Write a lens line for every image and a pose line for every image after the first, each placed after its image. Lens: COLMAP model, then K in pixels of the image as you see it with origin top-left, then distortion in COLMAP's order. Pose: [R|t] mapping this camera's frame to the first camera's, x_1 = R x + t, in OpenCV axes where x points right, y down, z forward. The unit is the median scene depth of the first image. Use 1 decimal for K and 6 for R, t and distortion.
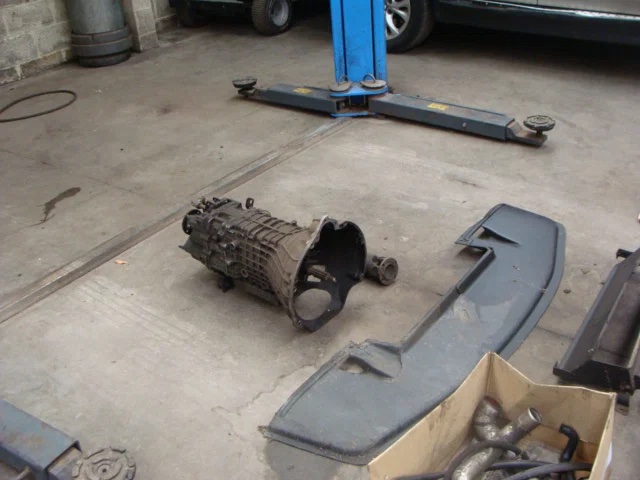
lens RADIAL K [[687.0, 0, 320.0], [0, 687.0, 240.0], [0, 0, 1]] dist [-0.200613, 0.186426]
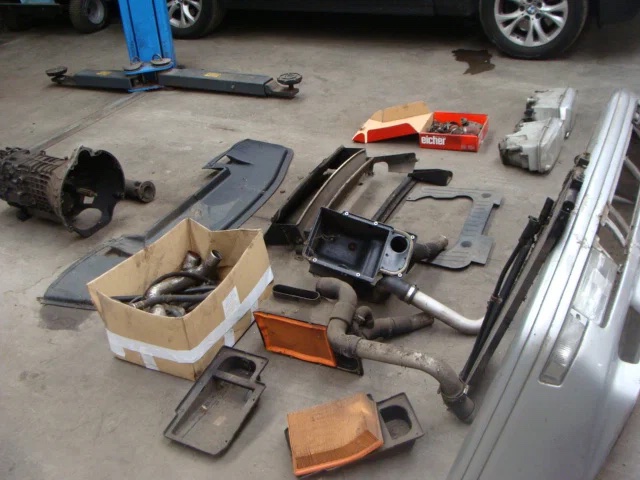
lens RADIAL K [[687.0, 0, 320.0], [0, 687.0, 240.0], [0, 0, 1]] dist [-0.200613, 0.186426]
pose [[0.981211, -0.100247, 0.164850, 0.155680], [0.100896, 0.994887, 0.004458, 0.127647], [-0.164454, 0.012259, 0.986309, -0.250165]]
